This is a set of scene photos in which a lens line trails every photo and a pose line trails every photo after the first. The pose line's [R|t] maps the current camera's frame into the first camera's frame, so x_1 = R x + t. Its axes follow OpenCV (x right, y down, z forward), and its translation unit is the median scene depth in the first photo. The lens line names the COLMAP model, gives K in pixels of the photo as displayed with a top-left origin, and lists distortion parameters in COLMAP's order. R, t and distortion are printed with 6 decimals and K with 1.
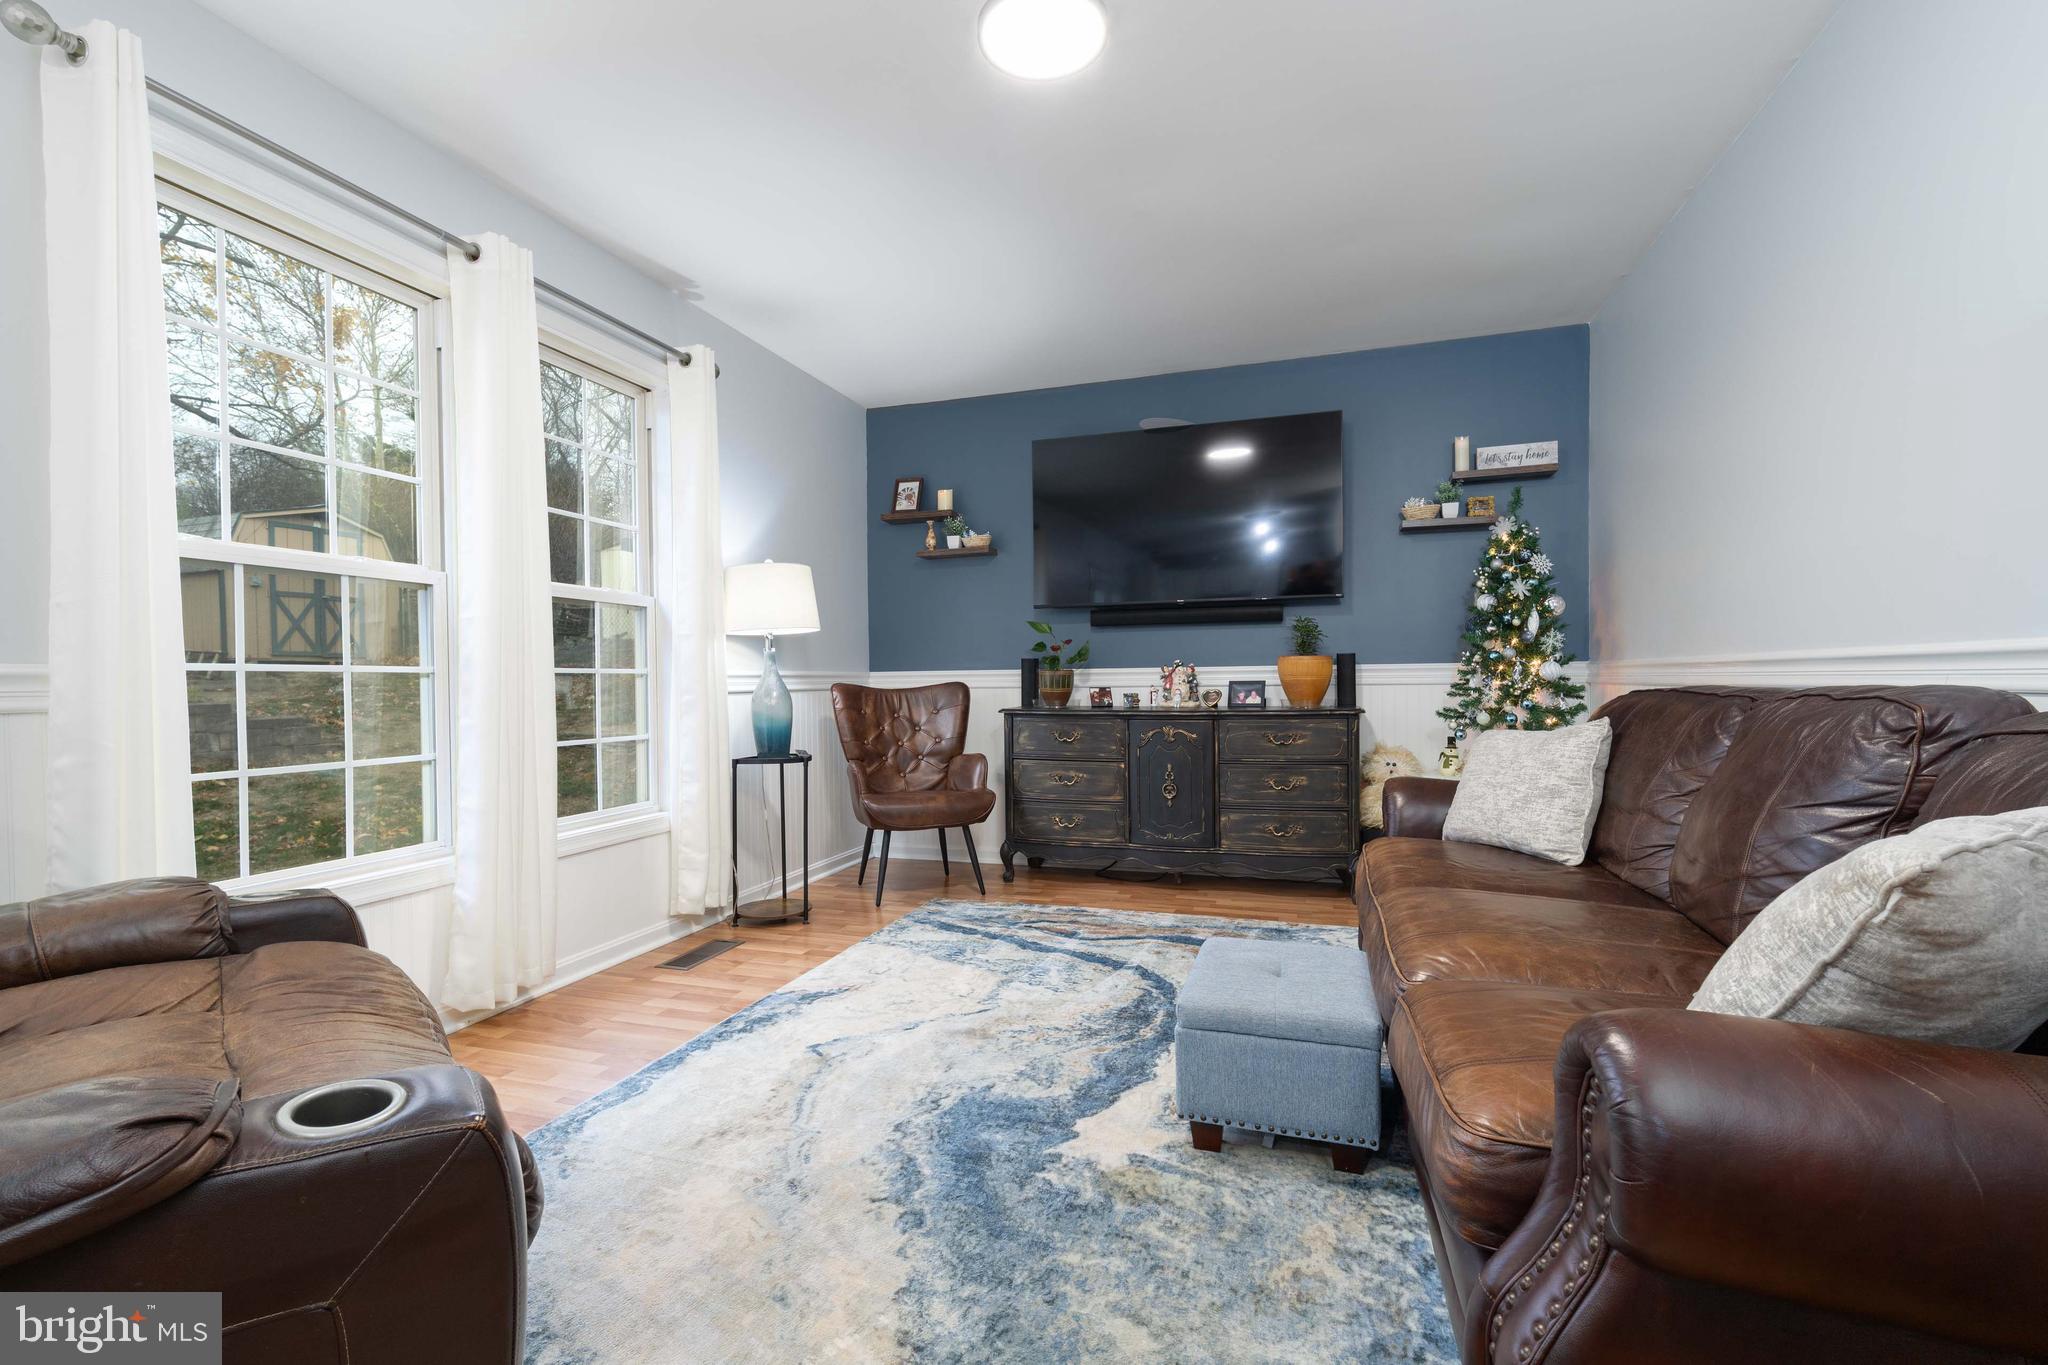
lens RADIAL K [[903.3, 0, 1007.3], [0, 903.3, 689.1], [0, 0, 1]] dist [0.005468, -0.000634]
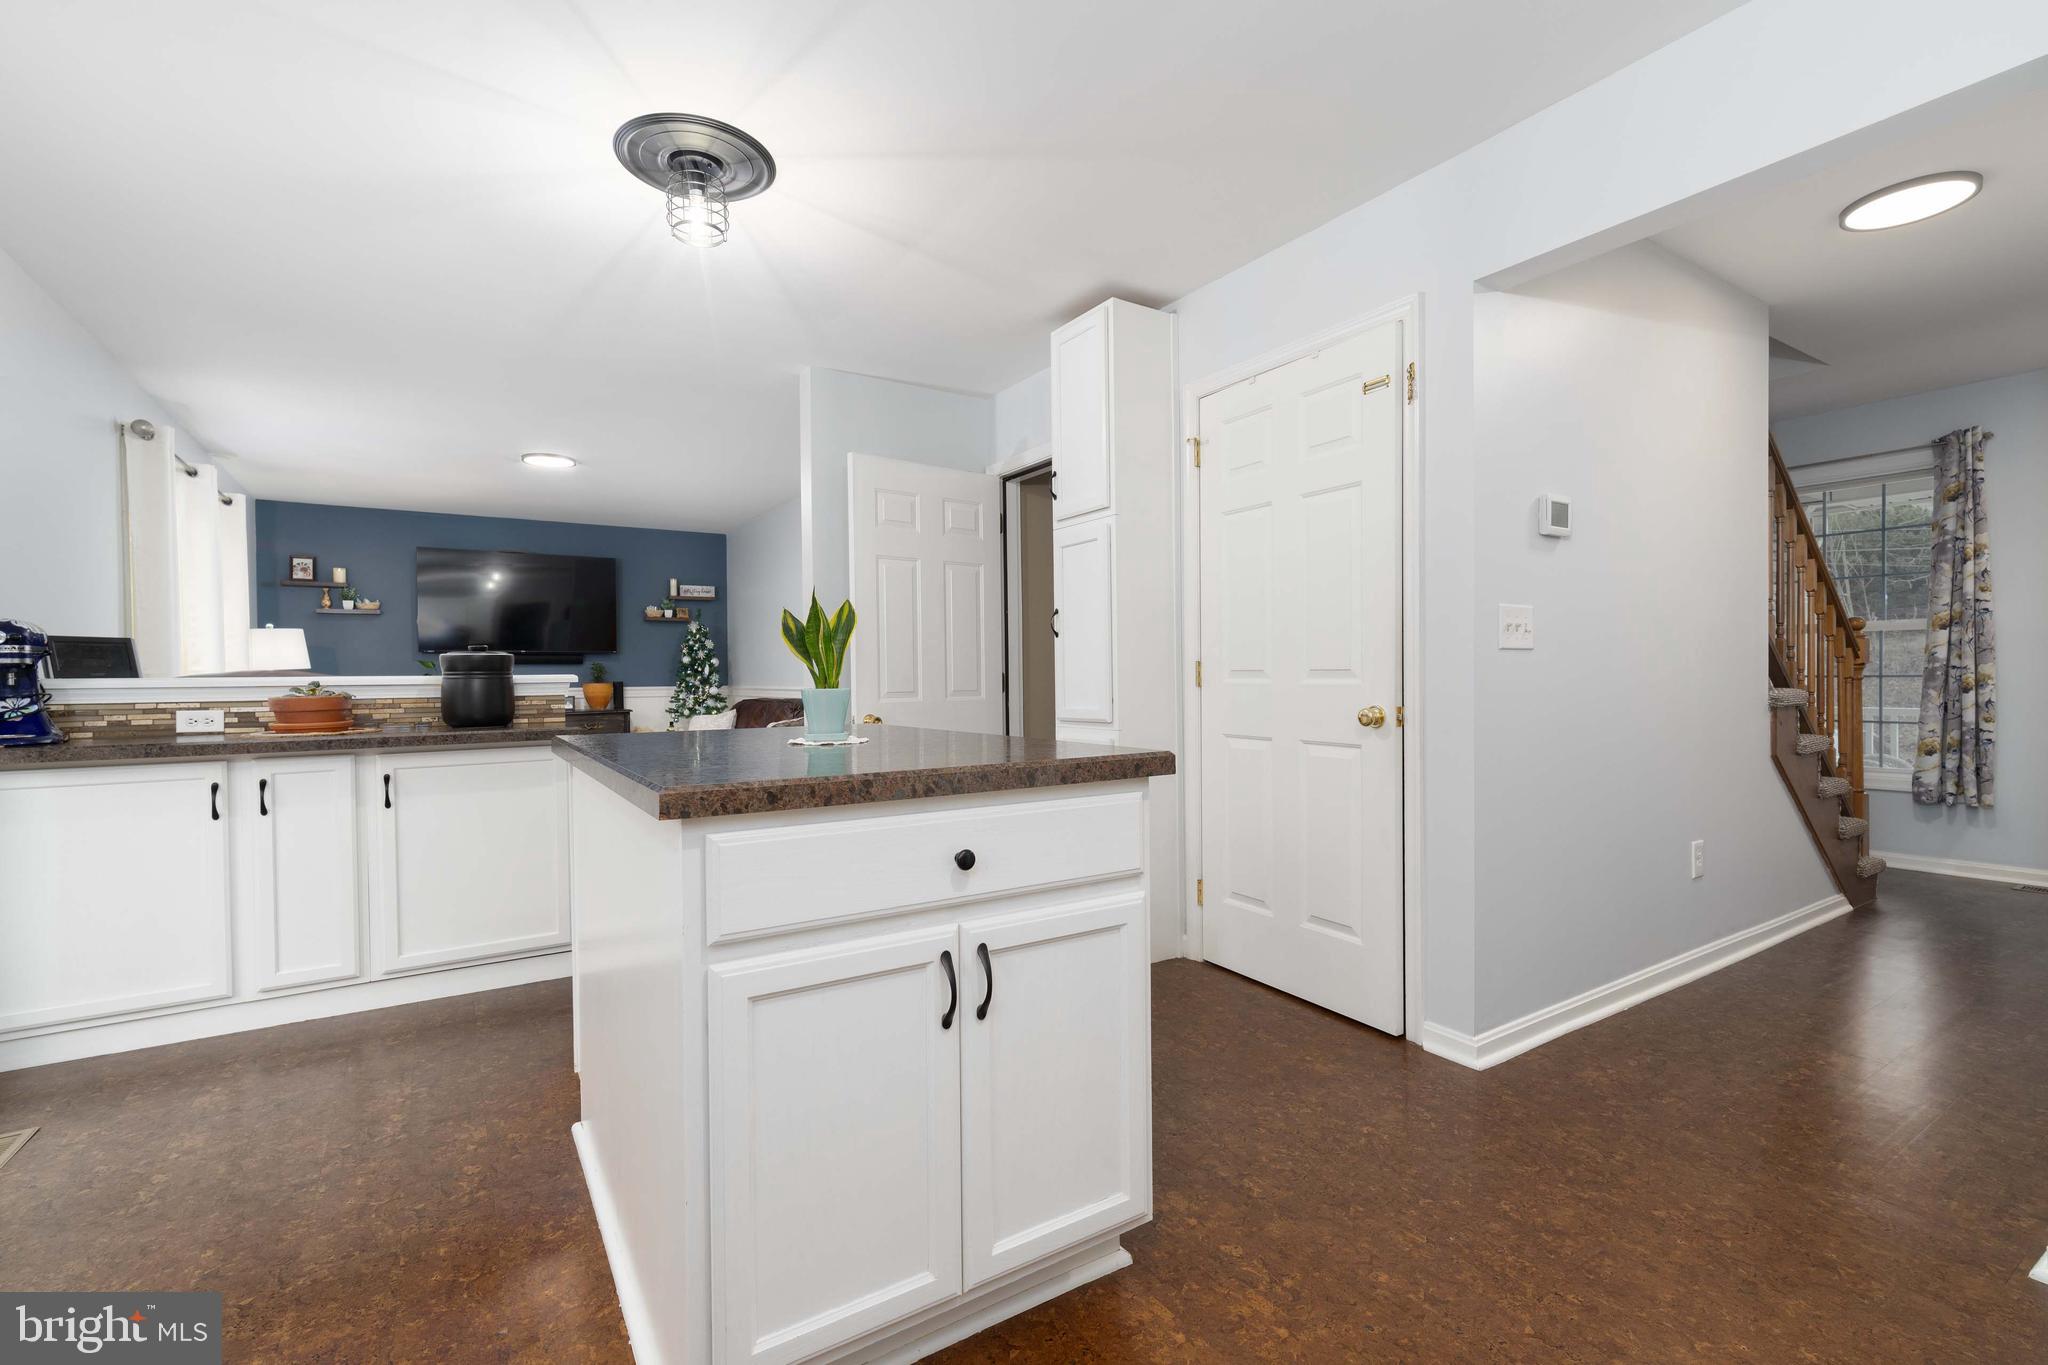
lens RADIAL K [[903.3, 0, 1024.1], [0, 903.3, 685.3], [0, 0, 1]] dist [0.005468, -0.000634]
pose [[0.624853, -0.001482, 0.780741, -0.662722], [0.014621, 0.999845, -0.009804, -0.000128], [-0.780605, 0.017541, 0.624778, -0.995289]]
